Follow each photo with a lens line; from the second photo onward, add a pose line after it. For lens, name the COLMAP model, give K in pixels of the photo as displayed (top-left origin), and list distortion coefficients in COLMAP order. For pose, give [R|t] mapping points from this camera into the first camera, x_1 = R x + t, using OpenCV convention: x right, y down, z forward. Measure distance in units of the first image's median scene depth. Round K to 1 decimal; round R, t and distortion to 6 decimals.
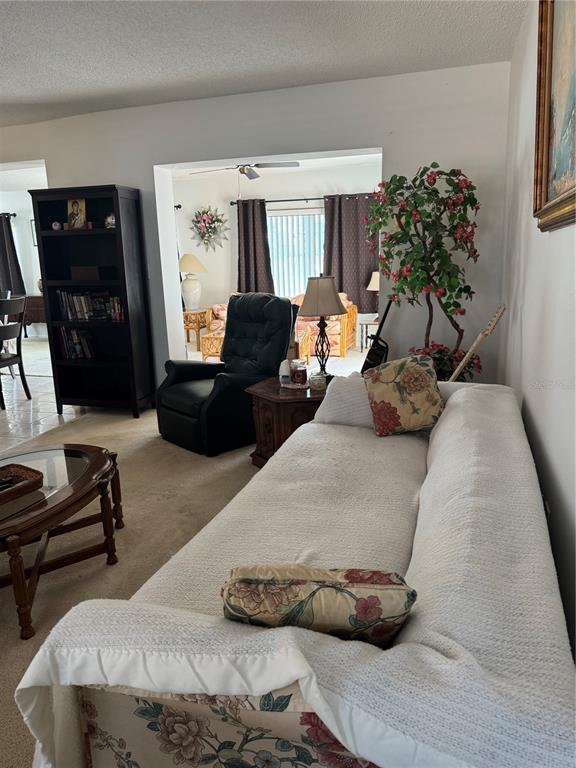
lens RADIAL K [[545.1, 0, 286.0], [0, 545.1, 383.2], [0, 0, 1]] dist [0.068887, -0.104097]
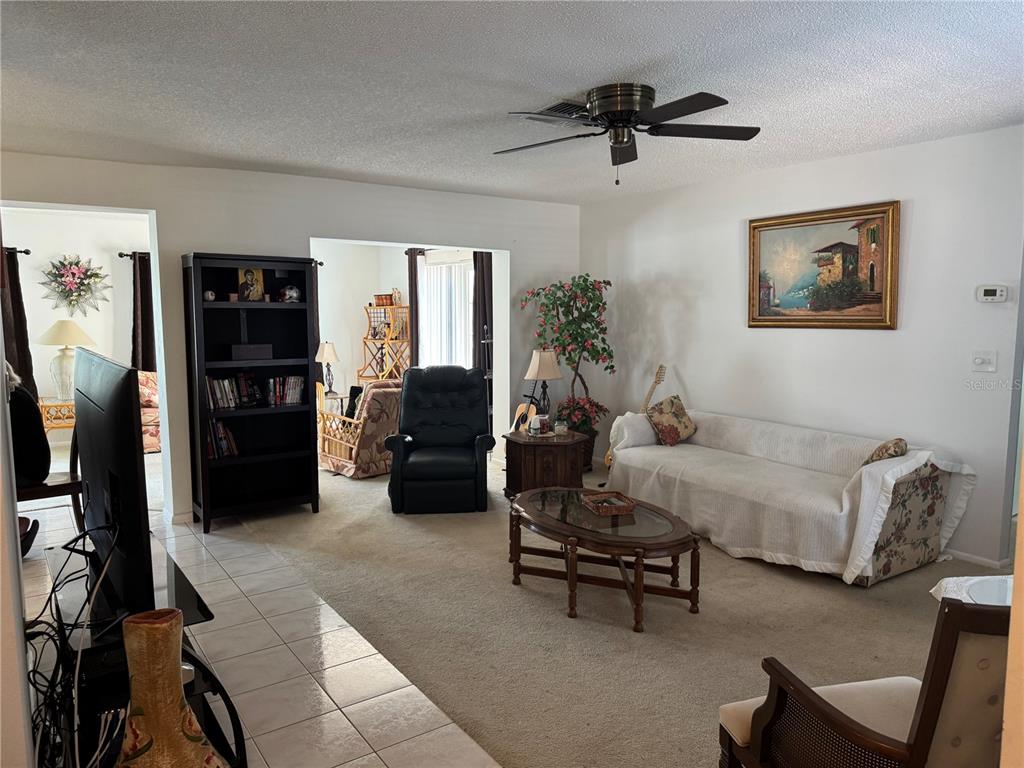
lens RADIAL K [[726.8, 0, 511.3], [0, 726.8, 394.2], [0, 0, 1]] dist [0.068887, -0.104097]
pose [[0.607818, -0.068678, 0.791101, -0.997821], [0.163072, 0.985815, -0.039710, -0.025936], [-0.777151, 0.153143, 0.610396, 0.014174]]
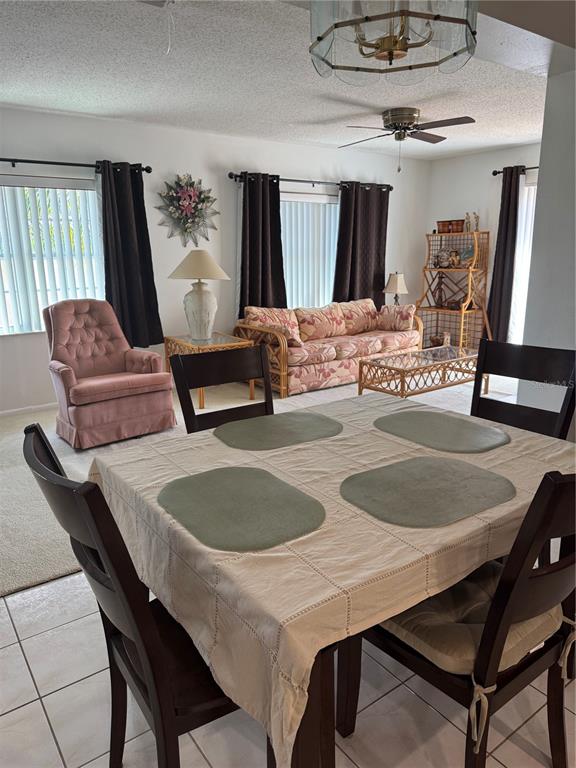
lens RADIAL K [[545.1, 0, 290.1], [0, 545.1, 386.2], [0, 0, 1]] dist [0.068887, -0.104097]
pose [[0.580120, -0.183070, 0.793691, -1.096718], [0.181657, 0.978952, 0.093027, -0.215744], [-0.794016, 0.090213, 0.601166, 0.971034]]
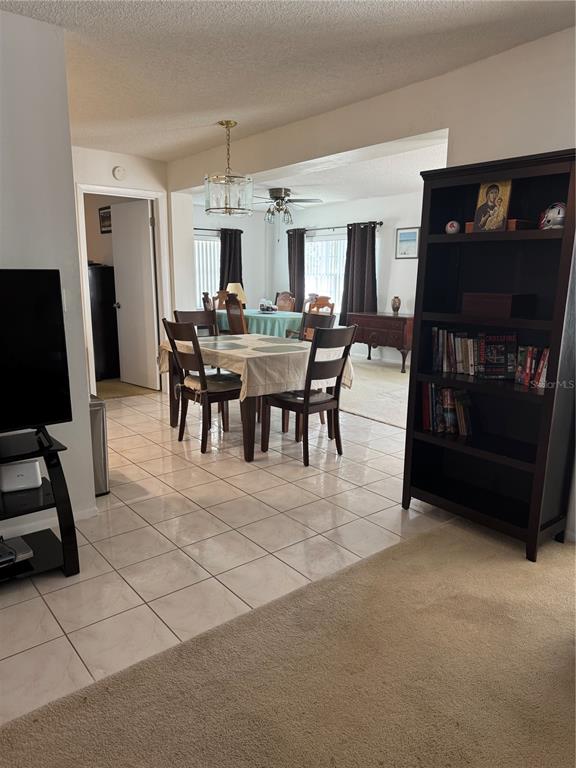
lens RADIAL K [[545.1, 0, 289.0], [0, 545.1, 382.2], [0, 0, 1]] dist [0.068887, -0.104097]
pose [[0.832555, 0.145692, -0.534440, -0.205623], [-0.160044, 0.986913, 0.019721, -0.090514], [0.530319, 0.069115, 0.844976, 0.371550]]
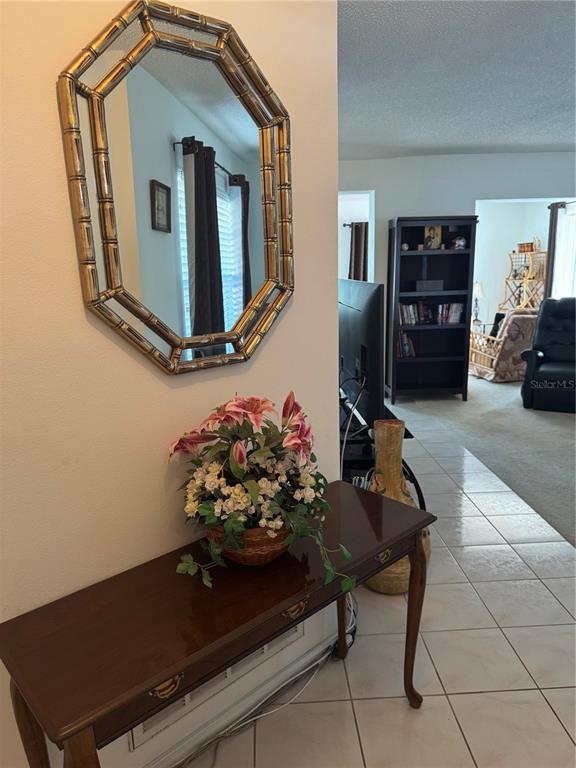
lens RADIAL K [[545.1, 0, 287.1], [0, 545.1, 388.3], [0, 0, 1]] dist [0.068887, -0.104097]
pose [[0.937402, -0.079622, 0.339025, -1.074082], [0.085496, 0.996336, -0.002402, 0.004051], [-0.337591, 0.031237, 0.940774, -0.035439]]
